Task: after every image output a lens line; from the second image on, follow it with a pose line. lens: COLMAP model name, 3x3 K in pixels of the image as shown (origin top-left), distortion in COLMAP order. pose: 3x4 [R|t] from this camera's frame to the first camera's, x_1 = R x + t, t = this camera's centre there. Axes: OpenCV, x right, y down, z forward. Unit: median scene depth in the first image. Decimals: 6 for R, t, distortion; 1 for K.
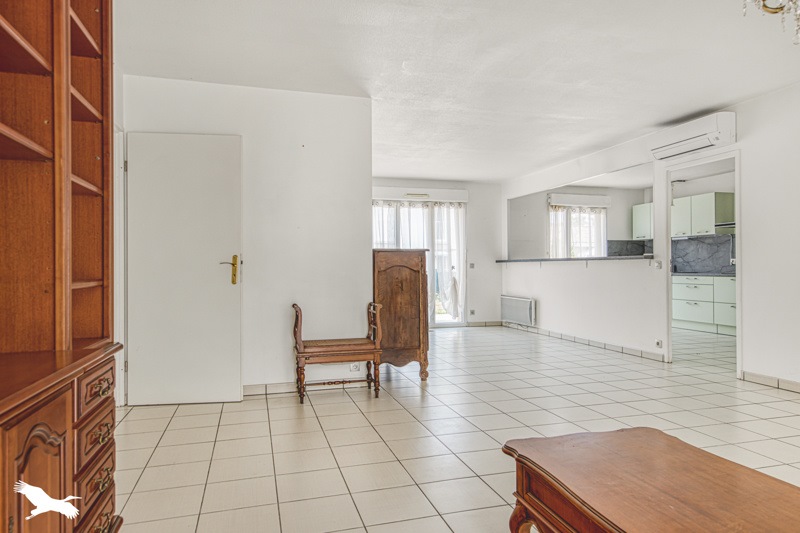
lens RADIAL K [[528.1, 0, 402.4], [0, 528.1, 269.2], [0, 0, 1]] dist [0.010628, 0.006524]
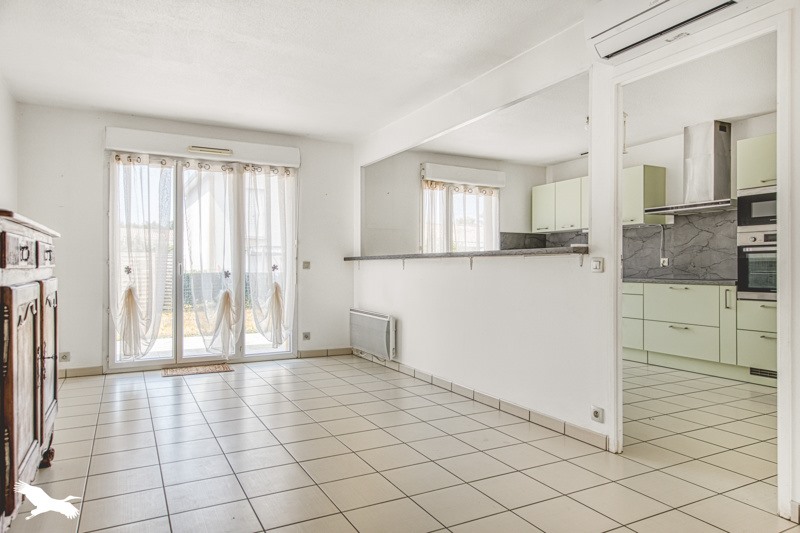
lens RADIAL K [[528.1, 0, 400.8], [0, 528.1, 266.0], [0, 0, 1]] dist [0.010628, 0.006524]
pose [[0.981414, 0.007852, 0.191742, 0.123095], [-0.006710, 0.999956, -0.006605, -0.001574], [-0.191785, 0.005196, 0.981423, 0.338788]]
